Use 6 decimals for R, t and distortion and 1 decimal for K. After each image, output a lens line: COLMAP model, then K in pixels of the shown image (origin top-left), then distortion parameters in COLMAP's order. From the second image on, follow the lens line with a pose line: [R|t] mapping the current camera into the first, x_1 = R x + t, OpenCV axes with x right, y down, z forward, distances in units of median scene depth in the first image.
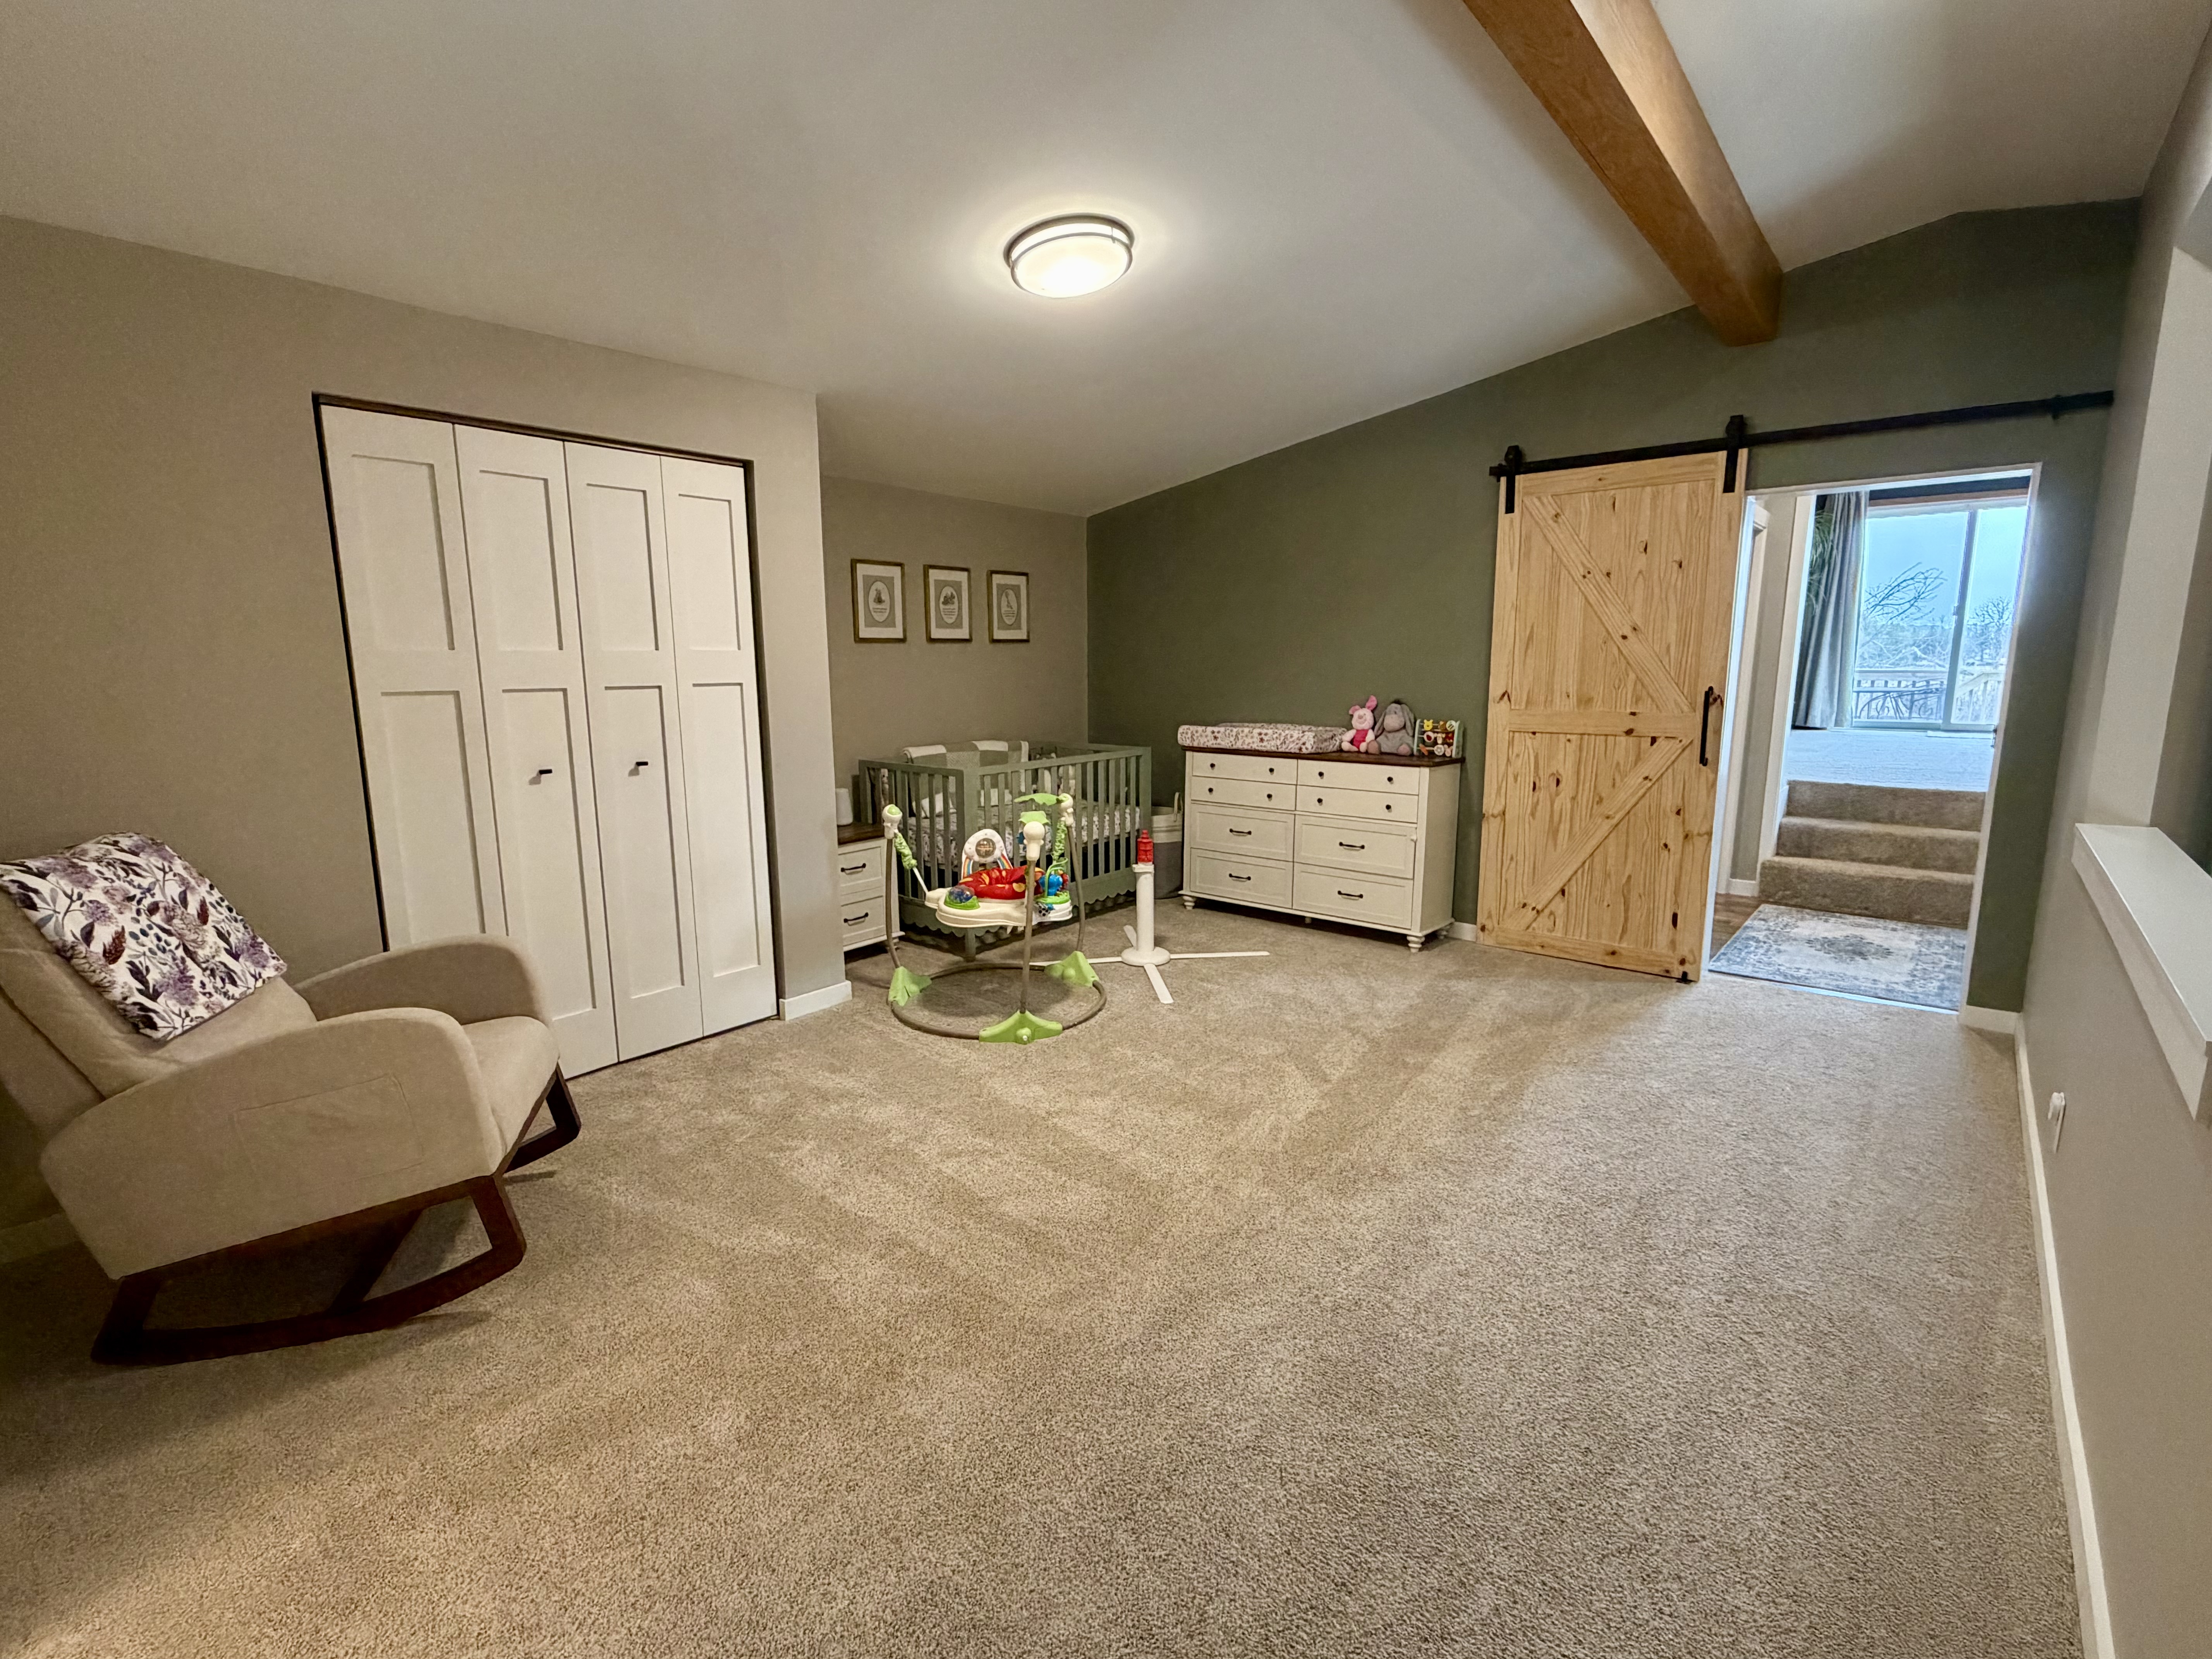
lens RADIAL K [[1012.3, 0, 1103.6], [0, 1012.3, 823.5], [0, 0, 1]] dist [-0.031561, -0.000192]
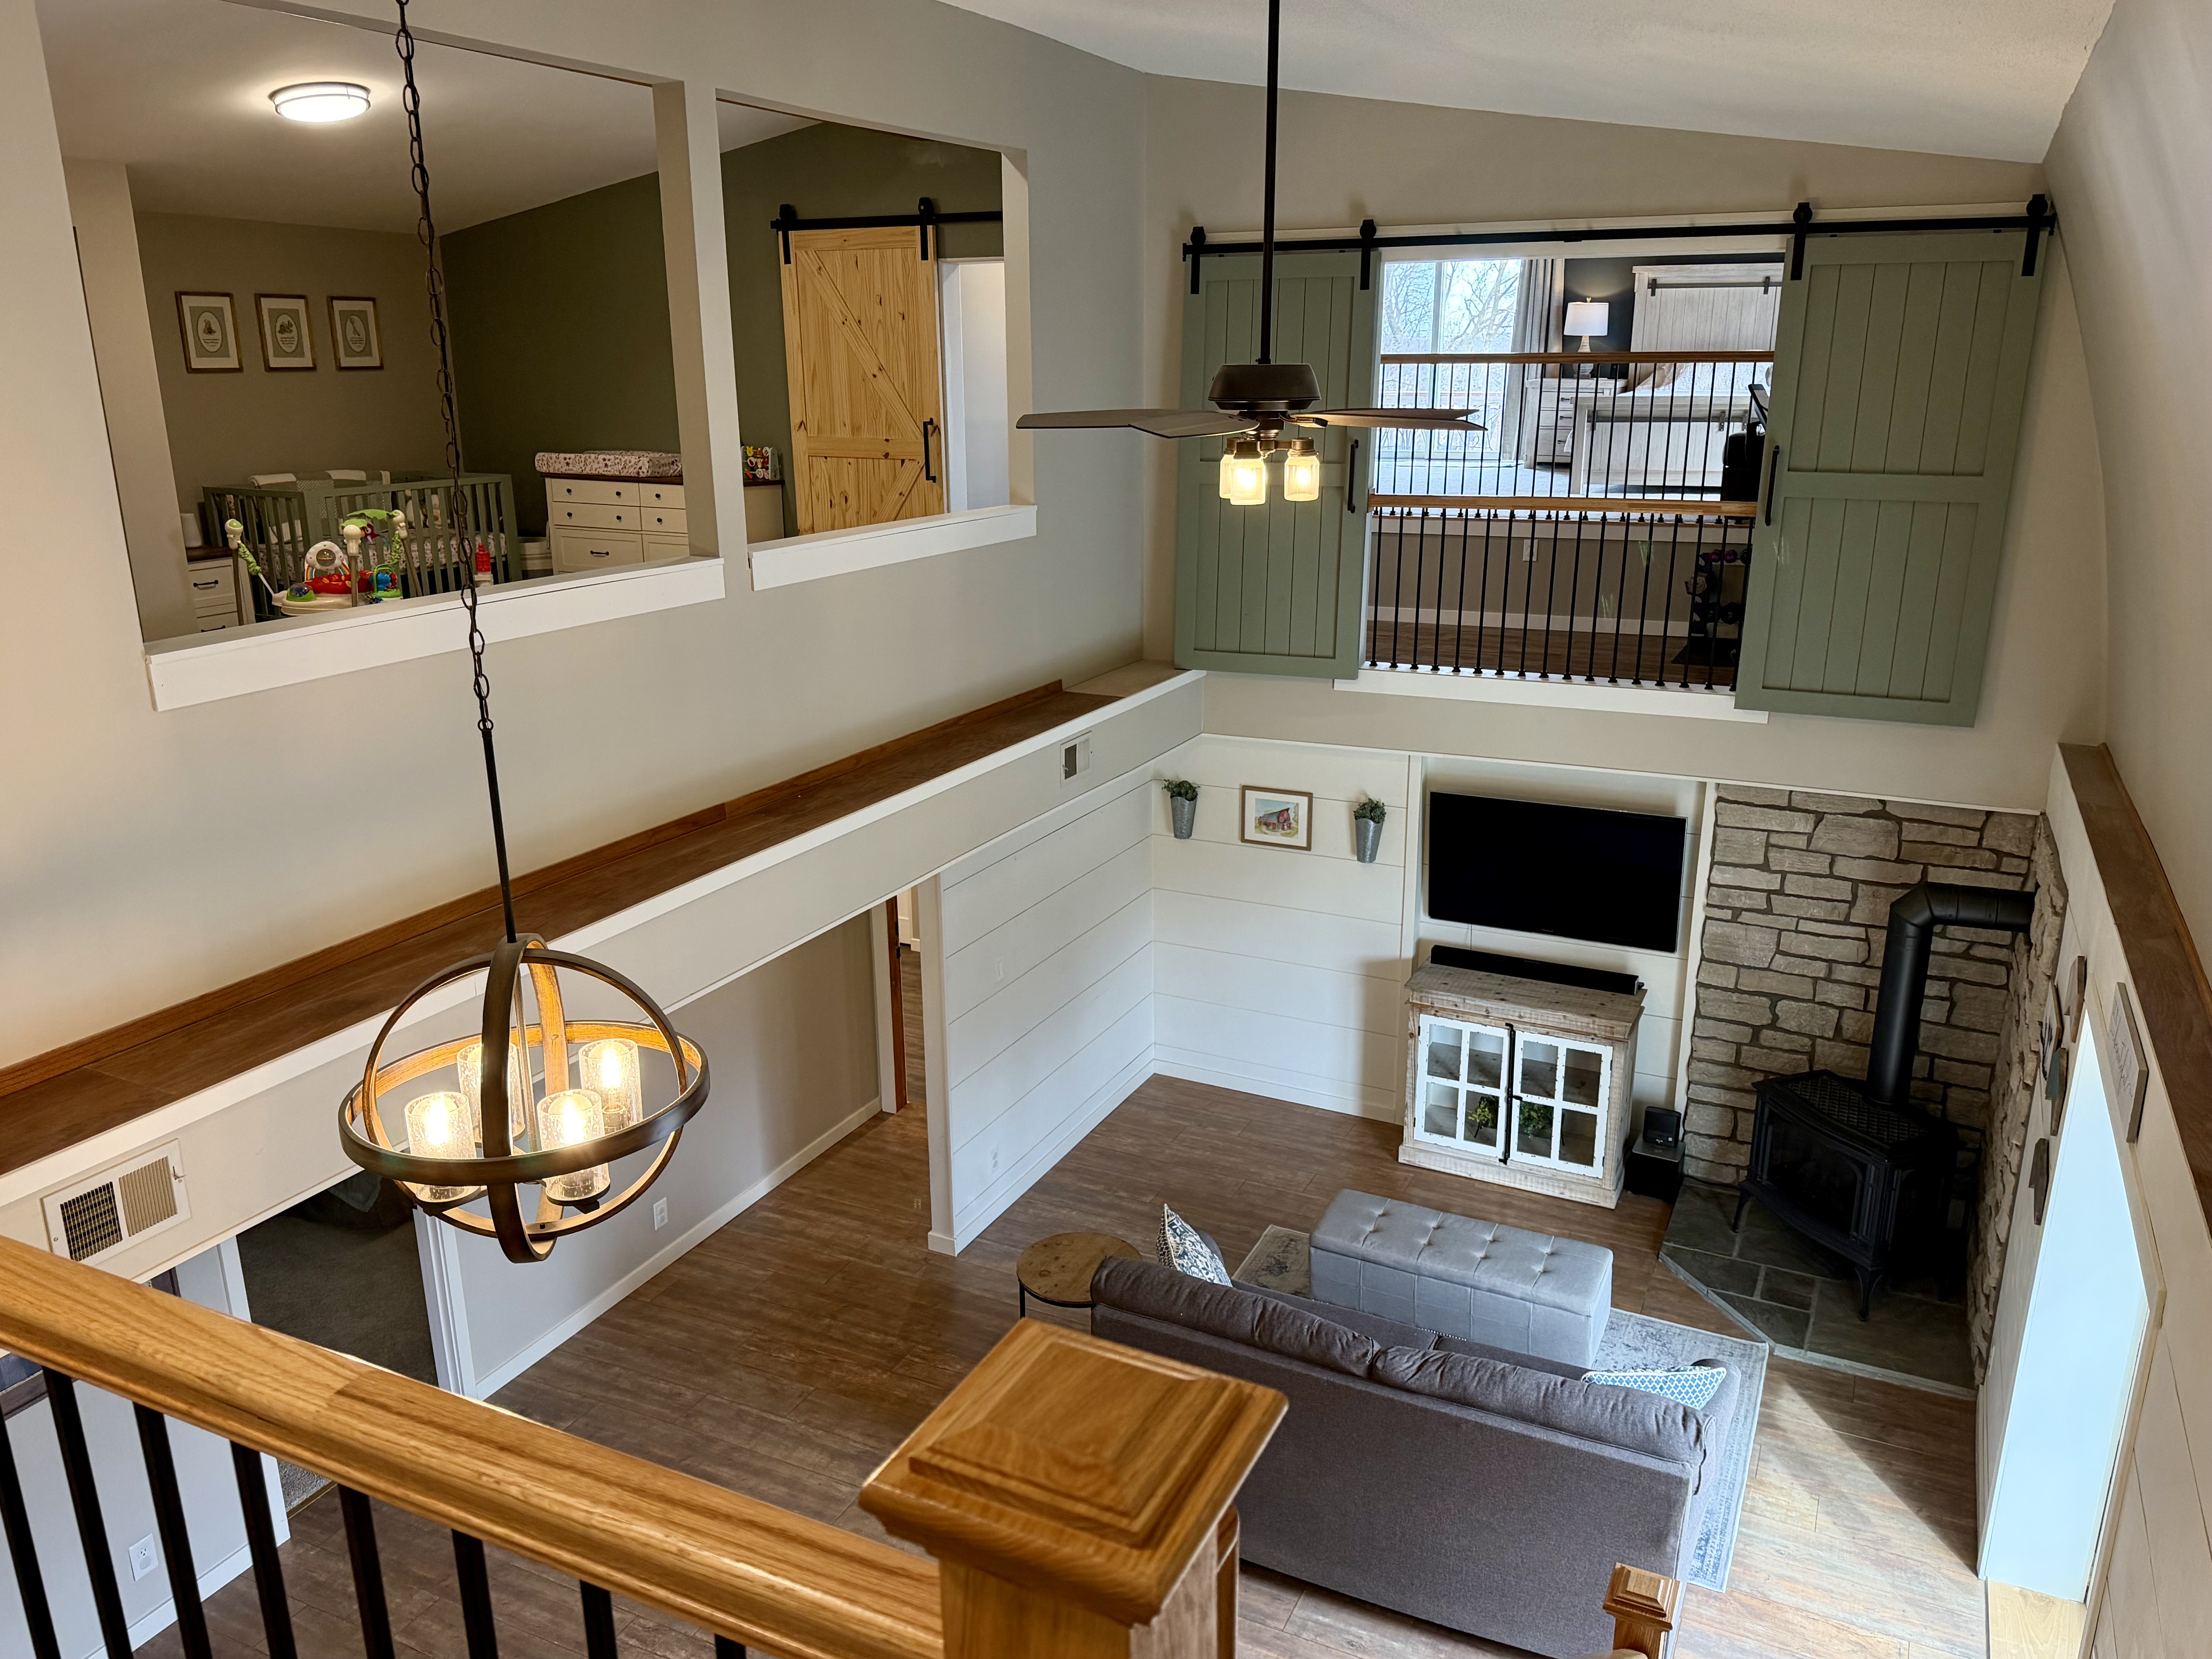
lens RADIAL K [[1617.7, 0, 1121.6], [0, 1617.7, 861.9], [0, 0, 1]] dist [0.010235, -0.043459]
pose [[0.969241, -0.060999, 0.238436, 0.269611], [0.027779, 0.989723, 0.140277, 0.118857], [-0.244542, -0.129339, 0.960974, -0.933816]]
